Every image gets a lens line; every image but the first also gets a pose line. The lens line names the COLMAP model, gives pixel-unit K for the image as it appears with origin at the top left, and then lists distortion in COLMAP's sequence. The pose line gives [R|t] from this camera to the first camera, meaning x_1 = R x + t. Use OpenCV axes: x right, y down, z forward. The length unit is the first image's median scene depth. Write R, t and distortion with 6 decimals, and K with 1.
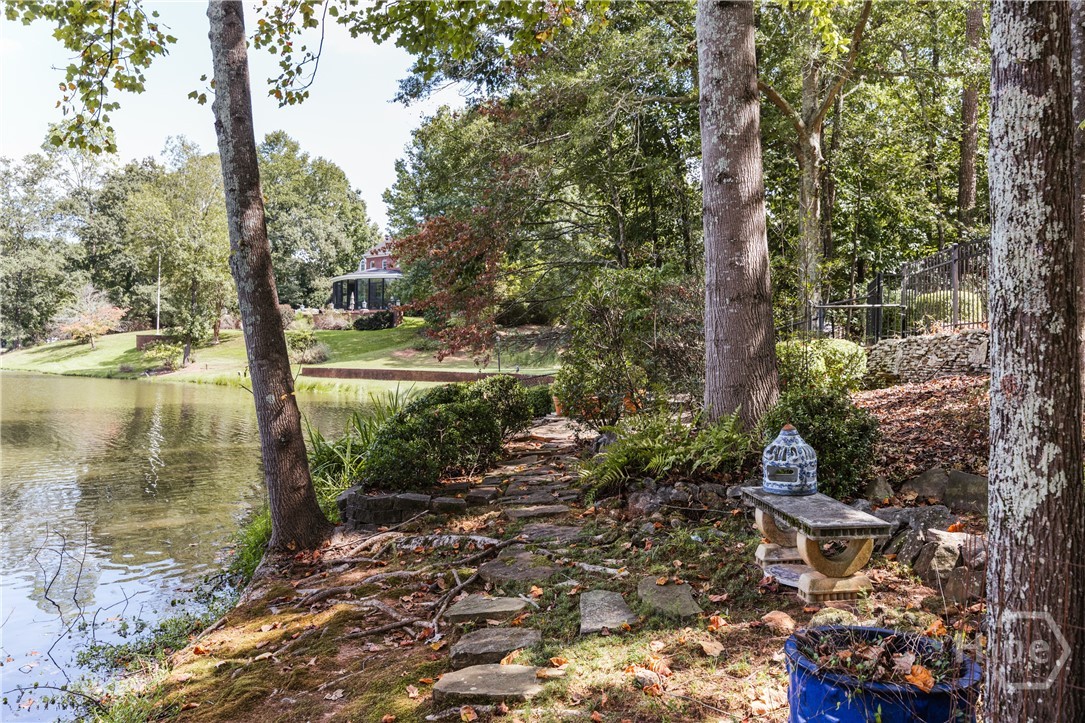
lens RADIAL K [[817.0, 0, 542.5], [0, 817.0, 361.5], [0, 0, 1]] dist [0.000890, 0.000184]
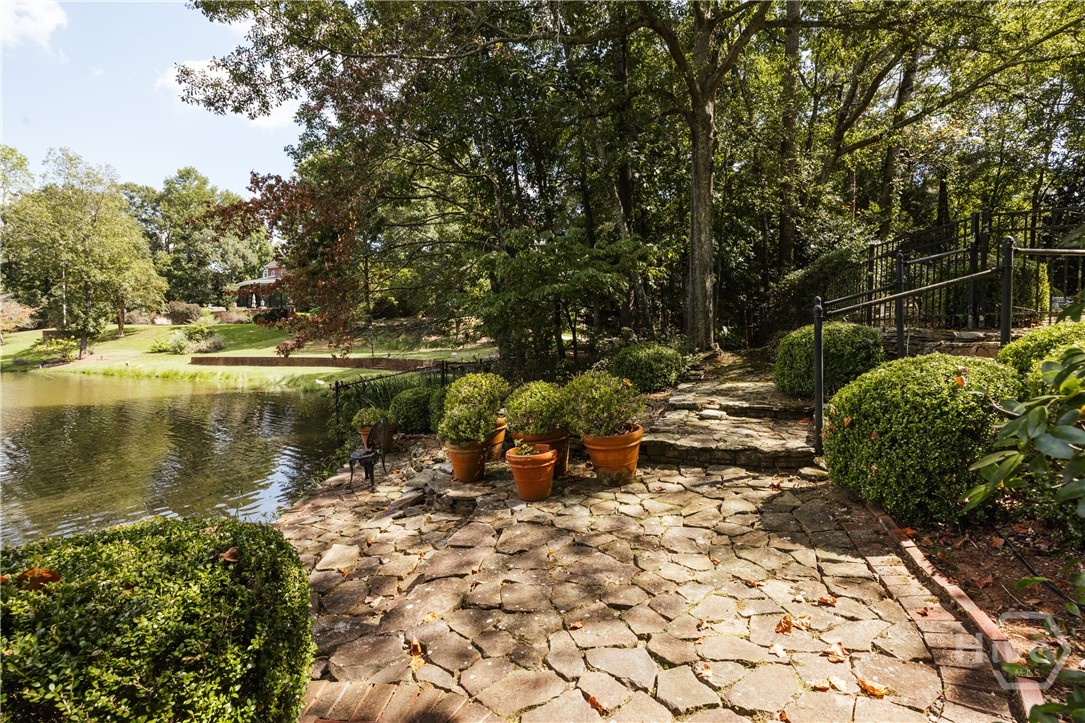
lens RADIAL K [[476.4, 0, 542.5], [0, 476.4, 361.5], [0, 0, 1]] dist [-0.012562, -0.000423]
pose [[0.963075, -0.035041, 0.266944, -0.001553], [0.023088, 0.998591, 0.047785, -0.004878], [-0.268242, -0.039857, 0.962527, 0.182112]]
